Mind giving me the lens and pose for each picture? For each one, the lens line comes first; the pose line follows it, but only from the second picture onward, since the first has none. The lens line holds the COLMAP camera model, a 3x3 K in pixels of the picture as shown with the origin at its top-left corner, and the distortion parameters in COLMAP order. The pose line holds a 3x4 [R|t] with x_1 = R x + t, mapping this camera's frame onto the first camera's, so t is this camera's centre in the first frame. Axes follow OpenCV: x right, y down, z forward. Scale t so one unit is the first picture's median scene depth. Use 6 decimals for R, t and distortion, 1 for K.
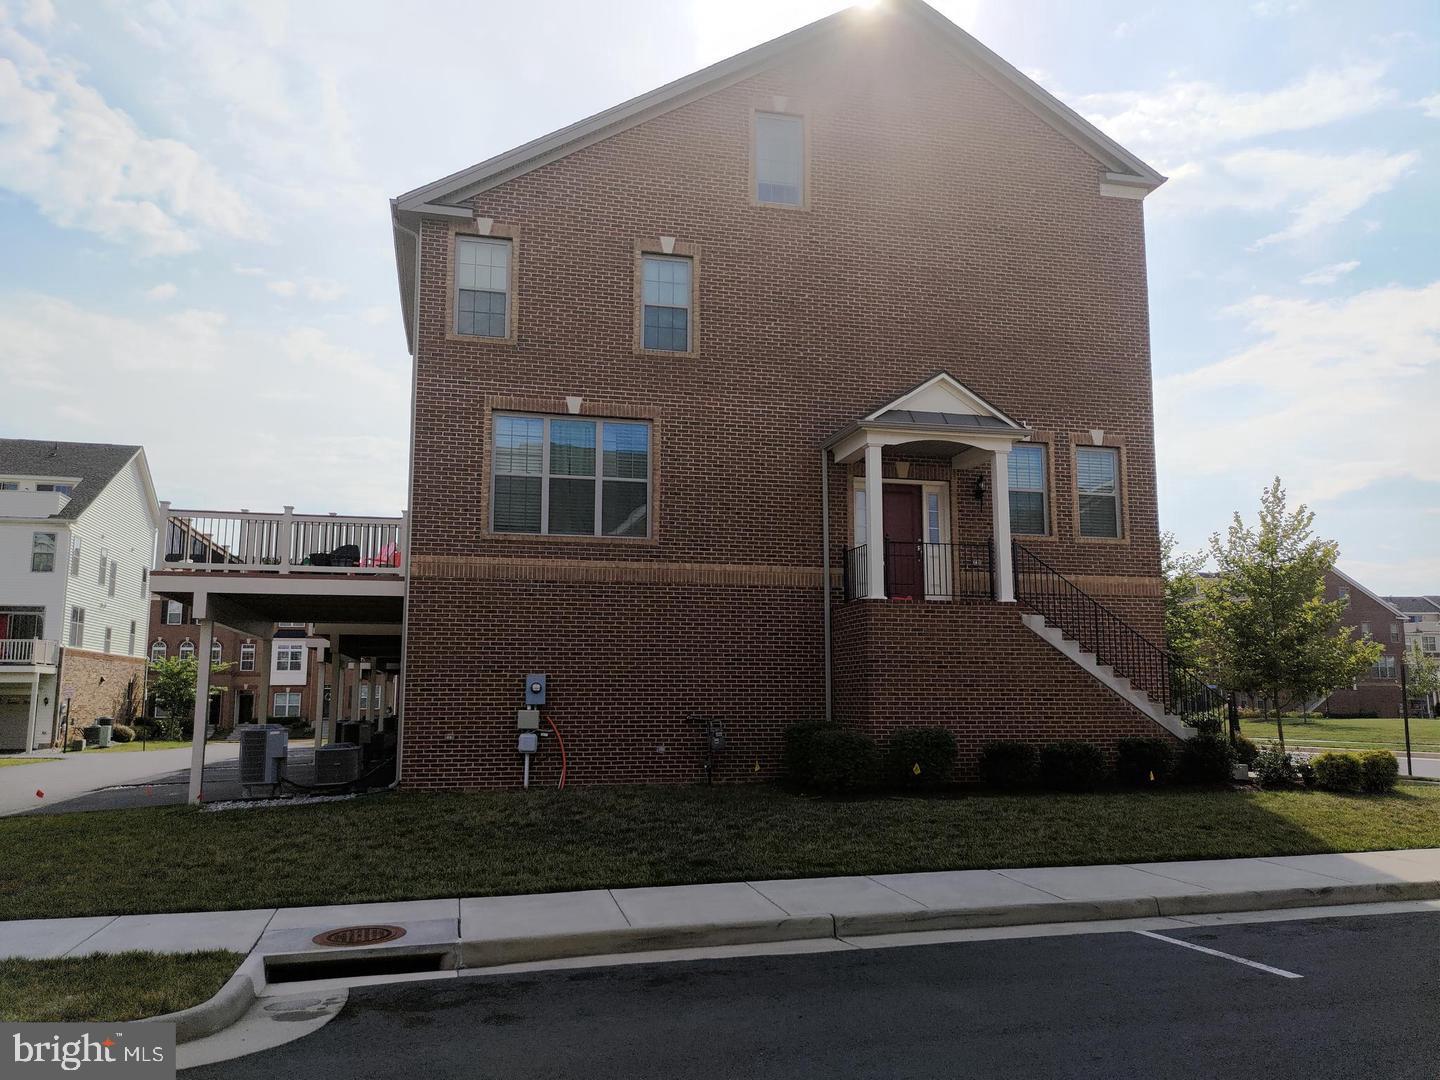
lens RADIAL K [[1104.3, 0, 720.0], [0, 1104.3, 540.0], [0, 0, 1]] dist [0.007619, -0.007081]
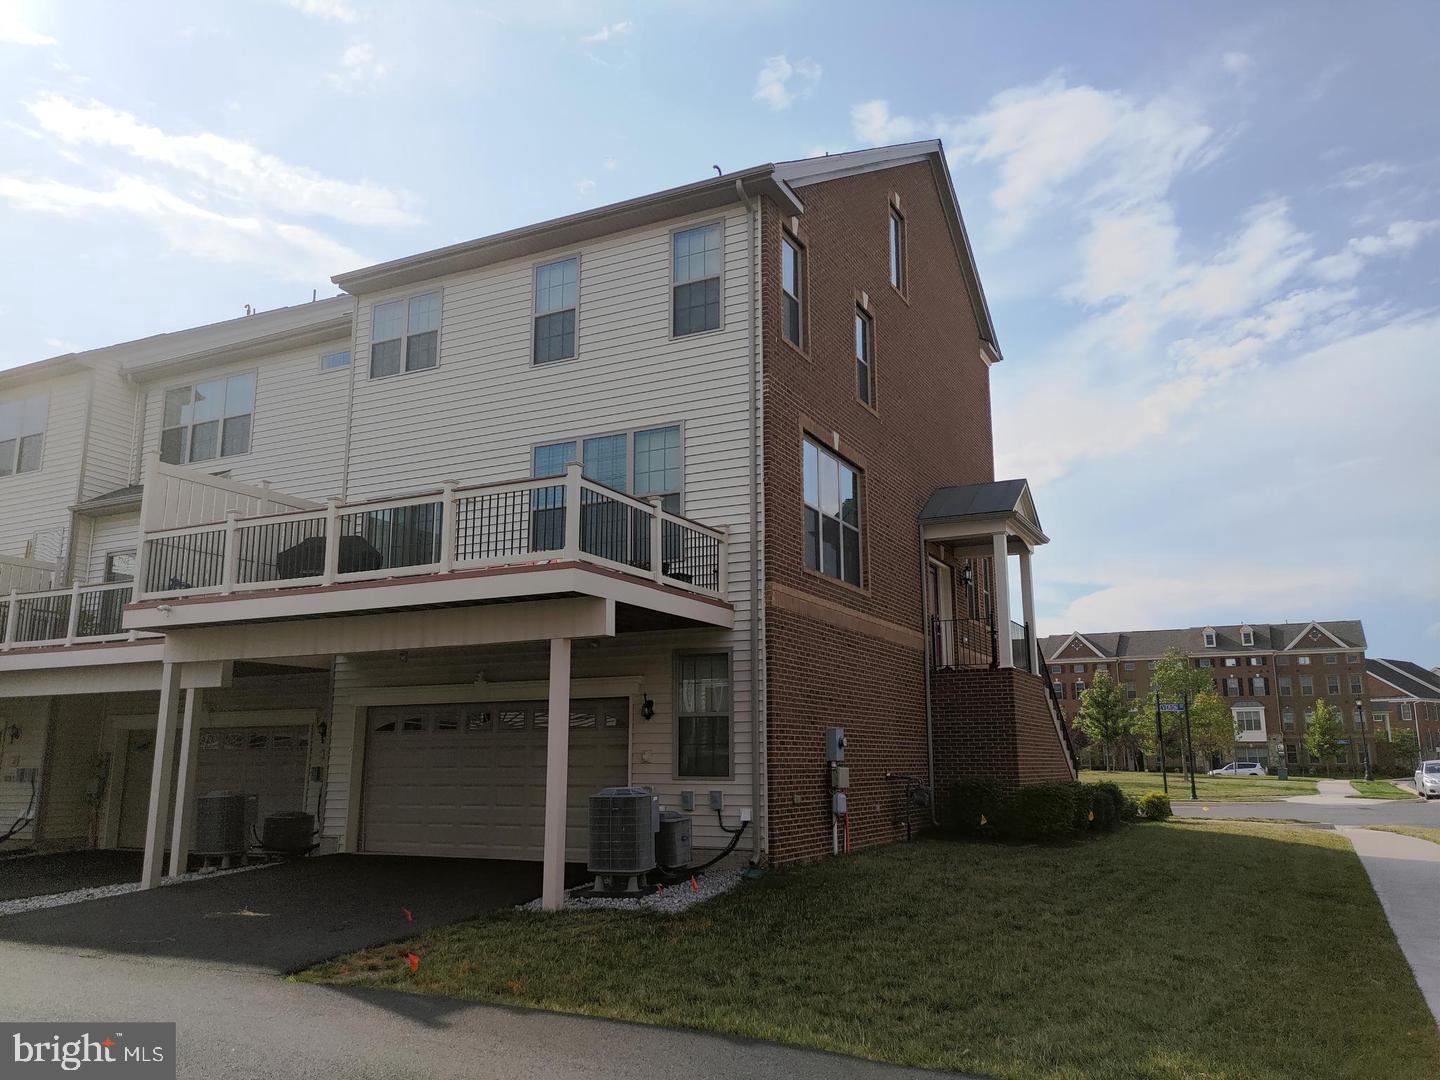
lens RADIAL K [[1104.3, 0, 720.0], [0, 1104.3, 540.0], [0, 0, 1]] dist [0.007619, -0.007081]
pose [[0.645479, 0.150653, 0.748772, -0.908583], [-0.115119, 0.988344, -0.099617, 0.067565], [-0.755052, -0.021897, 0.655299, 0.460612]]
